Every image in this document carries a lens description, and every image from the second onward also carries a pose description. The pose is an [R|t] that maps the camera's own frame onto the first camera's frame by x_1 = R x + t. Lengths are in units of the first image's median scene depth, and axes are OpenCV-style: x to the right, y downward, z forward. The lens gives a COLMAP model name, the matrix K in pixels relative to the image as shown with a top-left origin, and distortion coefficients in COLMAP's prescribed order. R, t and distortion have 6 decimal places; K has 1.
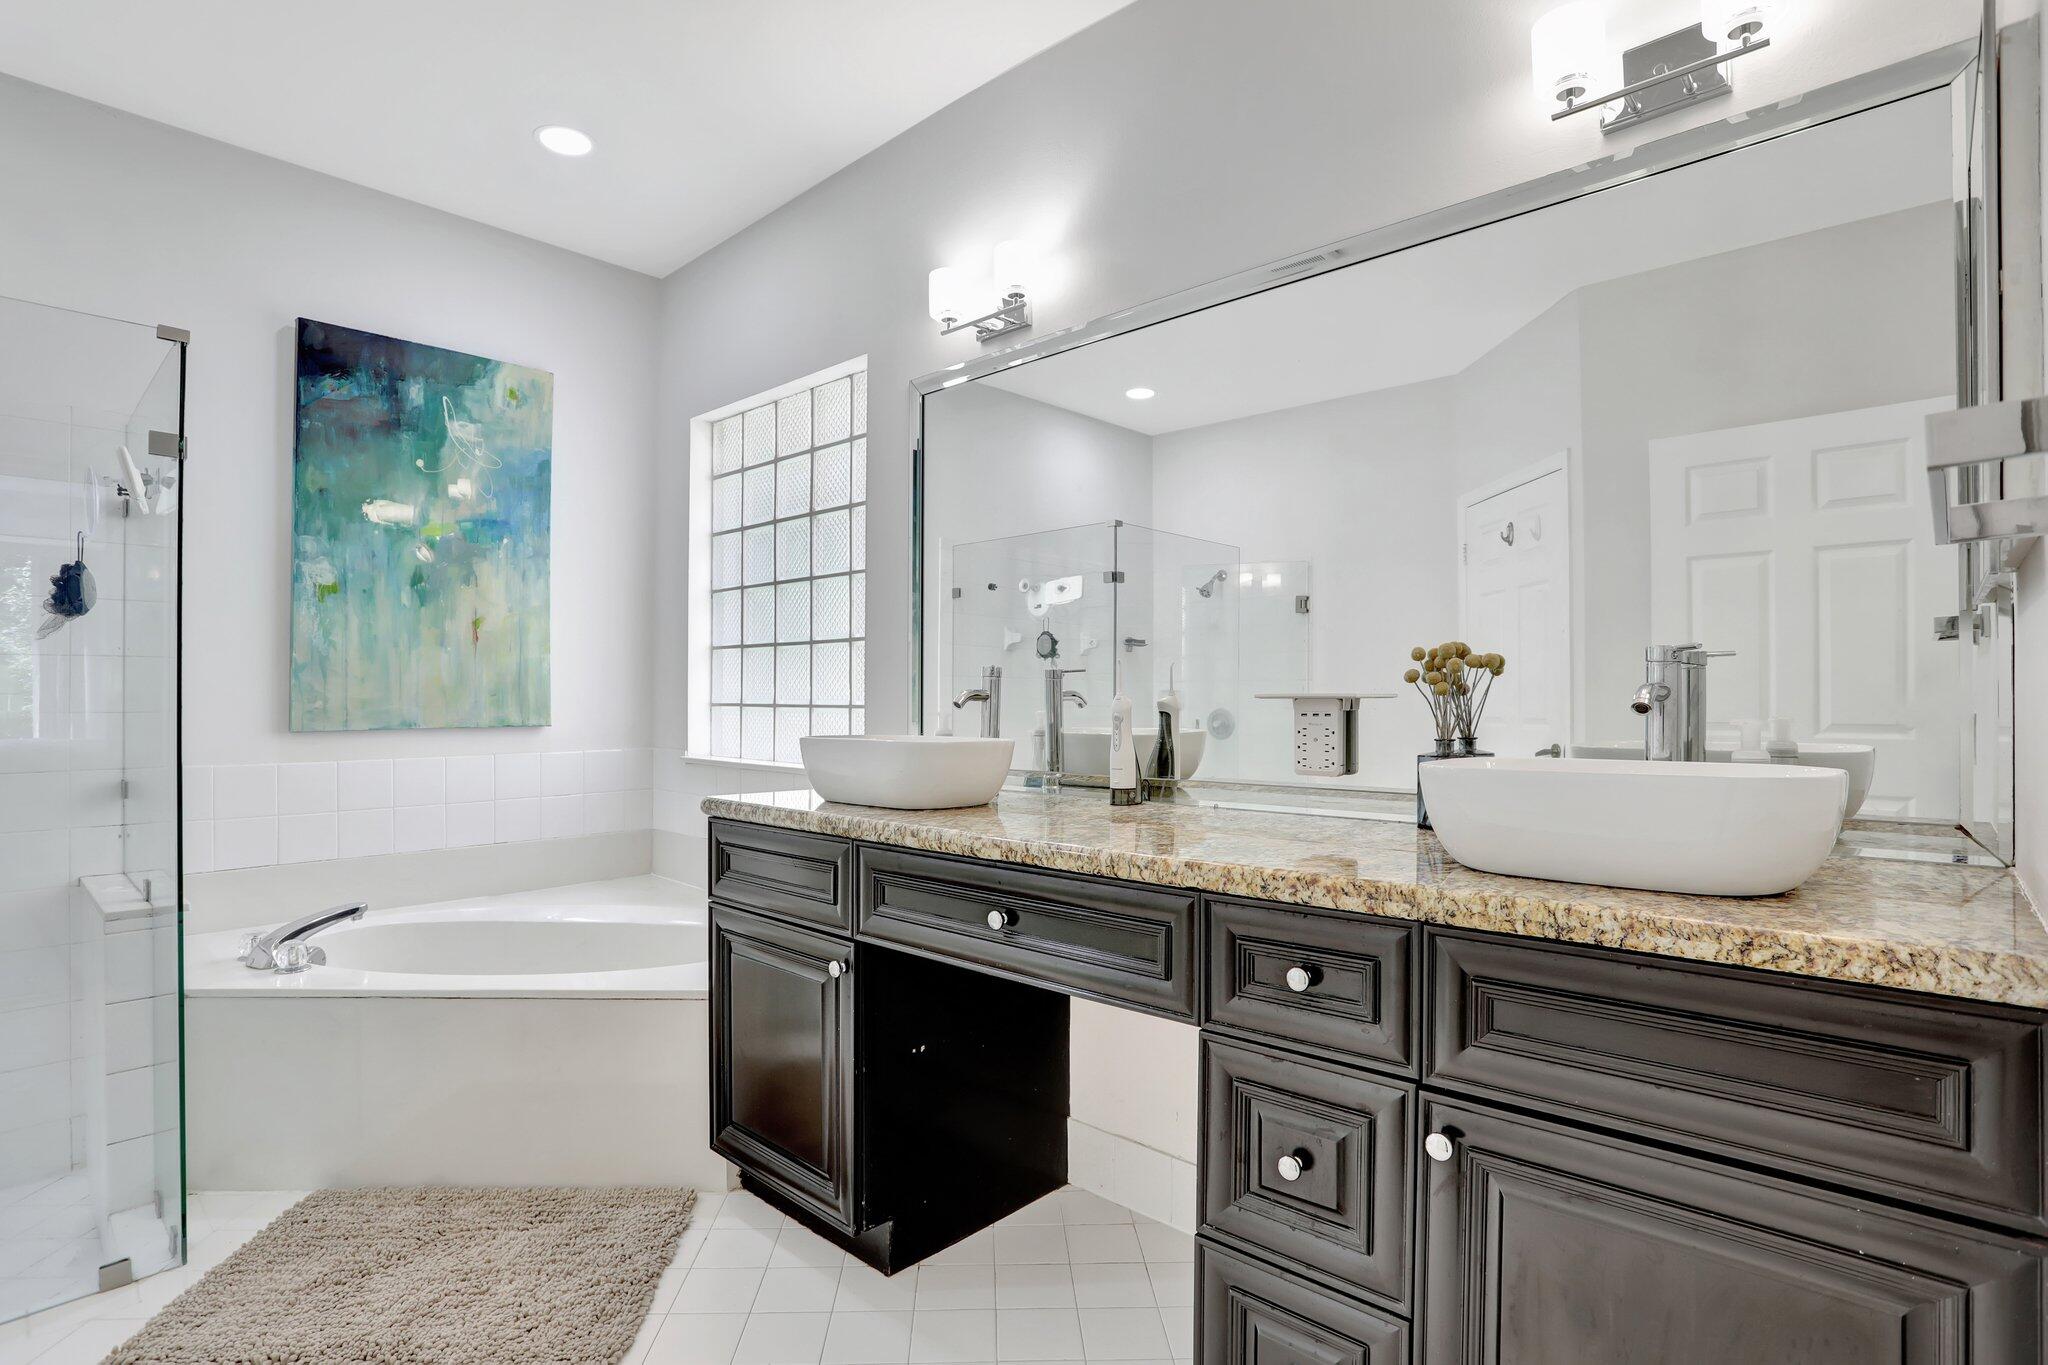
lens RADIAL K [[1032.8, 0, 1020.9], [0, 1032.8, 708.9], [0, 0, 1]] dist [-0.072006, 0.030984]
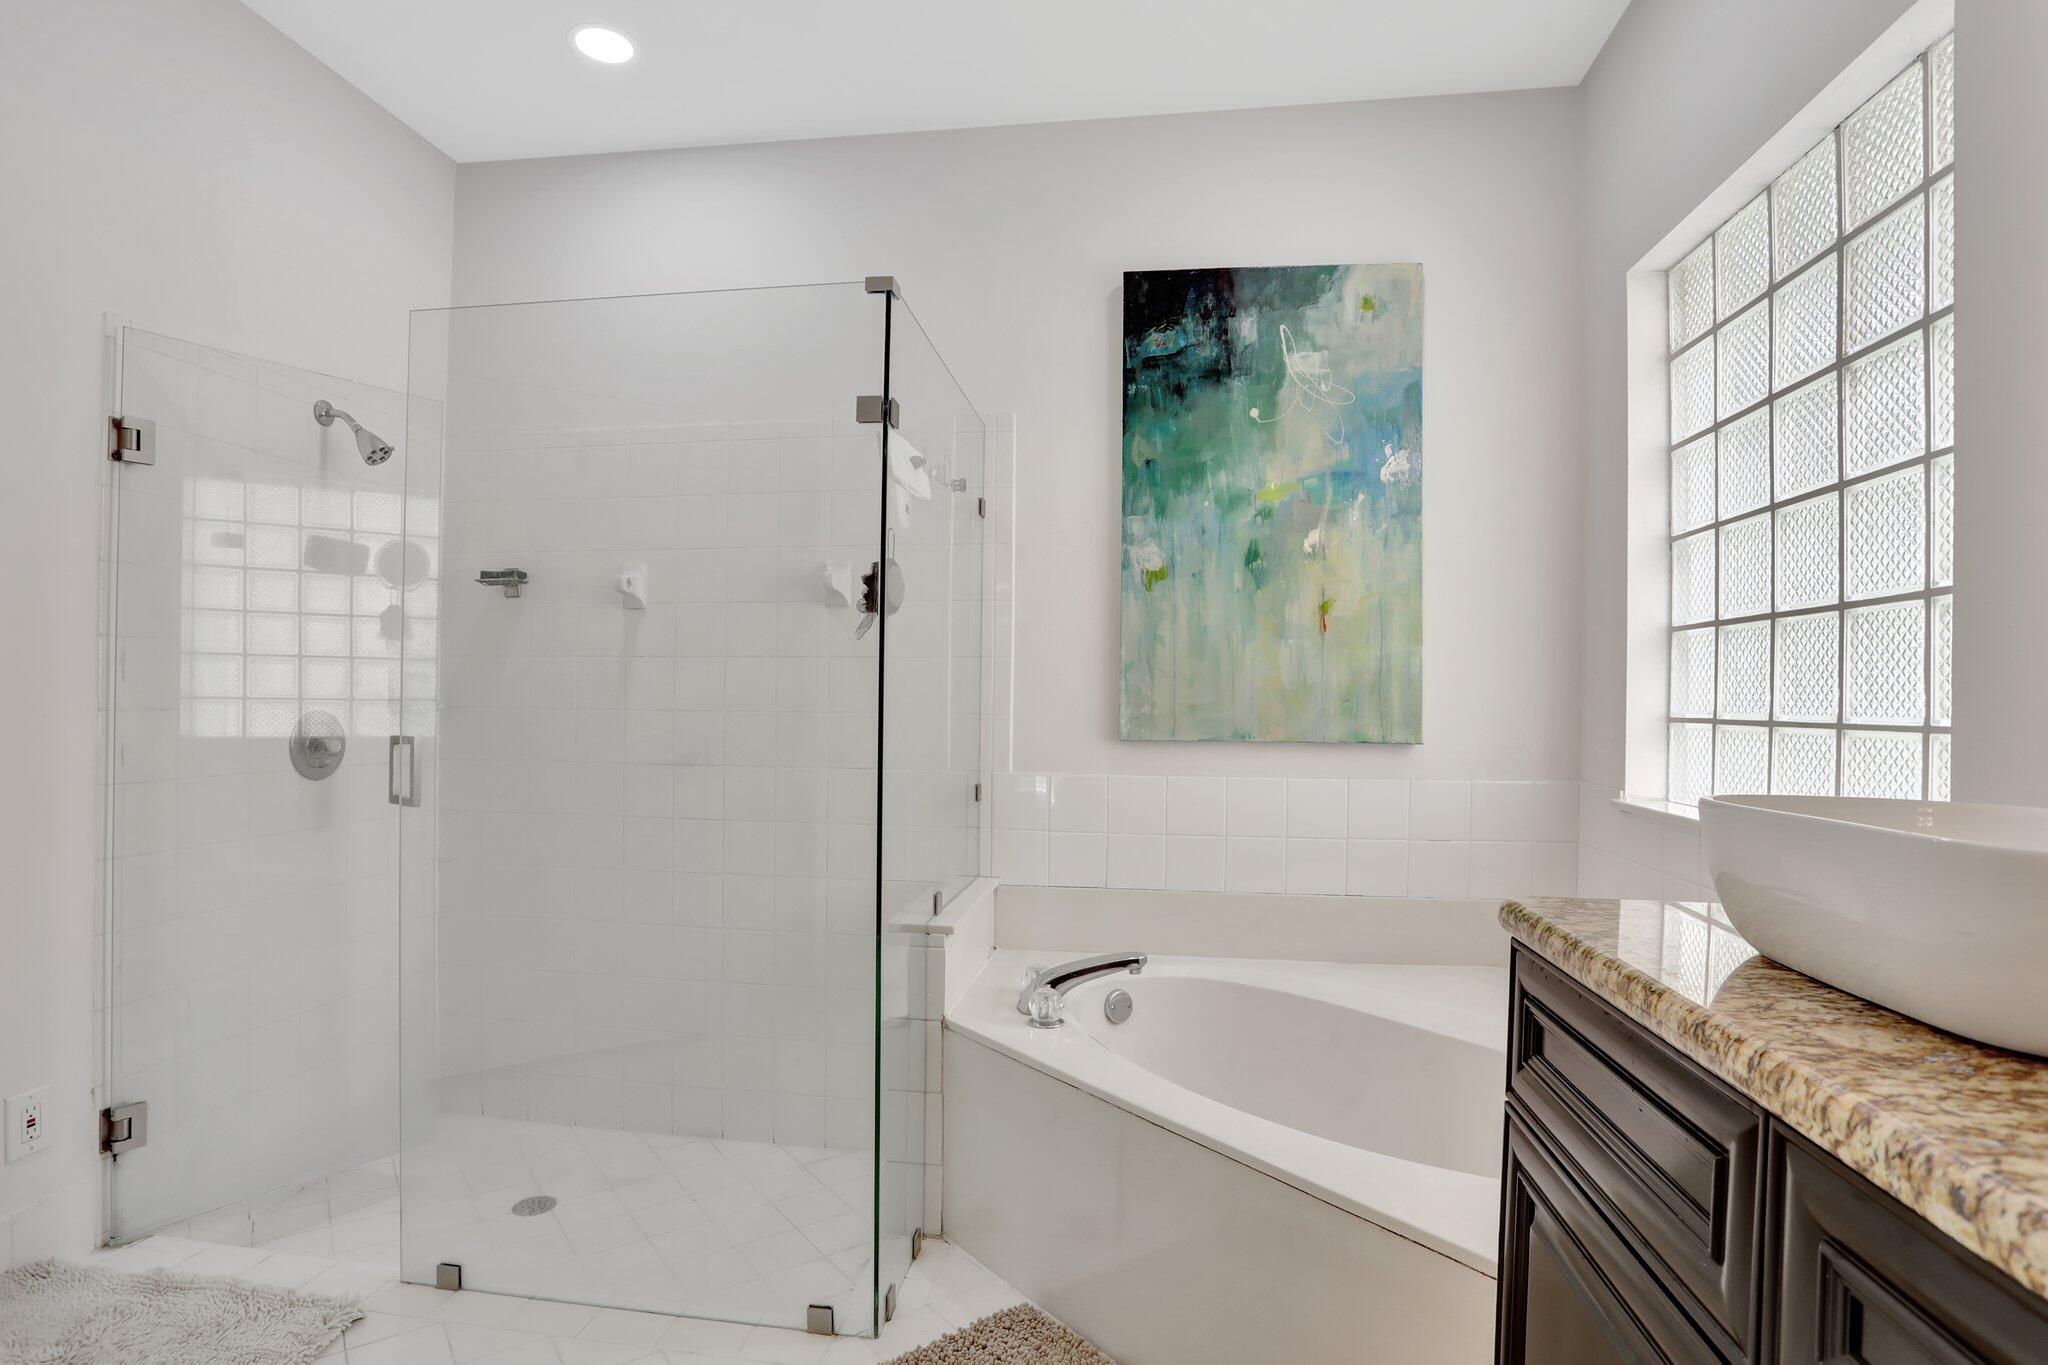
lens RADIAL K [[1048.6, 0, 1020.4], [0, 1048.6, 691.7], [0, 0, 1]] dist [-0.076569, 0.034730]
pose [[0.565947, 0.000336, -0.824441, -0.014364], [-0.023757, 0.999591, -0.015901, -0.002376], [0.824099, 0.028585, 0.565724, 0.373079]]
